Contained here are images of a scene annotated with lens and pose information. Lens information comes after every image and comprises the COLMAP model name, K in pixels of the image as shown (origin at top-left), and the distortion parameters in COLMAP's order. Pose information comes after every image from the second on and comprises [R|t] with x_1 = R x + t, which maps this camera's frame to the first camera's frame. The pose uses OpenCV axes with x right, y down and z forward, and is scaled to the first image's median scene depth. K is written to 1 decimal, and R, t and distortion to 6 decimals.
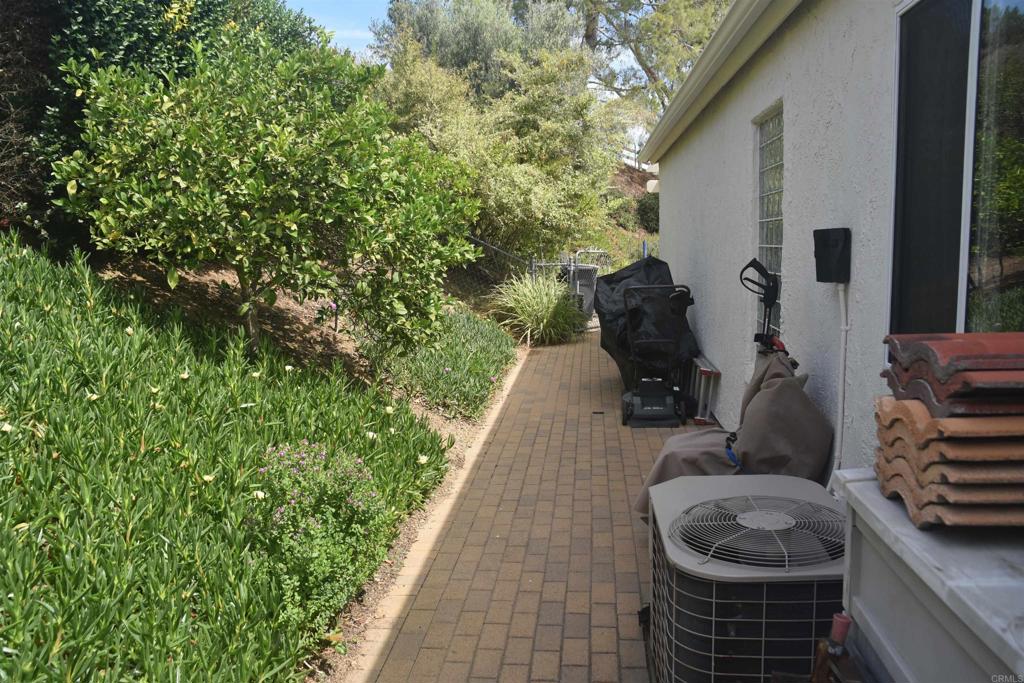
lens RADIAL K [[810.6, 0, 515.5], [0, 810.6, 343.8], [0, 0, 1]] dist [-0.180829, 0.156046]
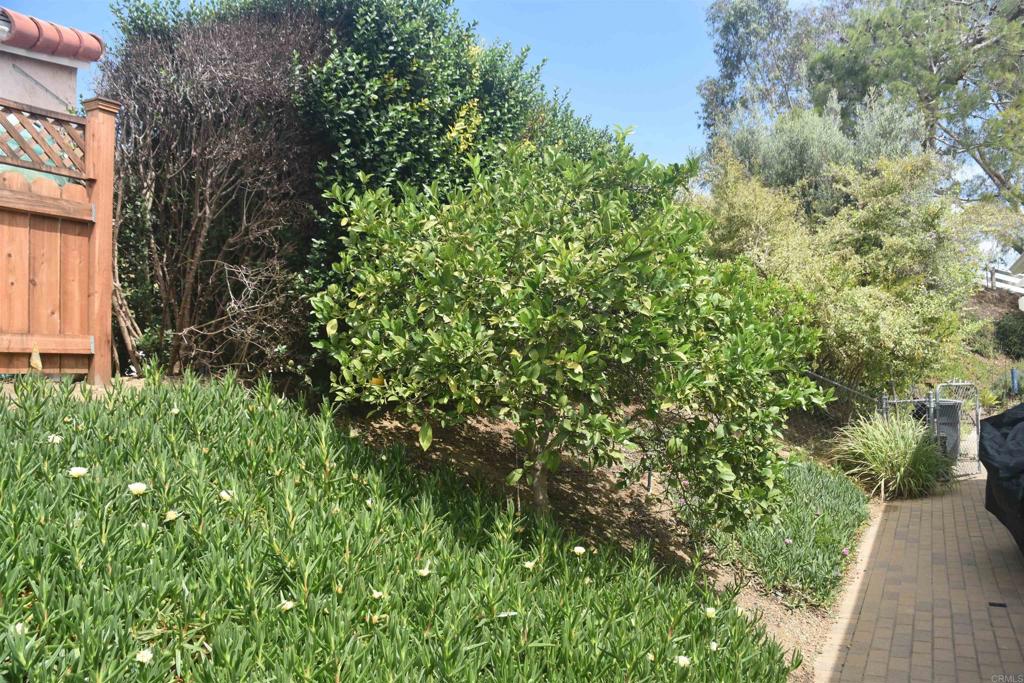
lens RADIAL K [[810.6, 0, 515.5], [0, 810.6, 343.8], [0, 0, 1]] dist [-0.180829, 0.156046]
pose [[0.920089, -0.041258, -0.389530, -0.029182], [-0.024848, 0.986287, -0.163156, -0.036577], [0.390920, 0.159797, 0.906447, 0.233039]]
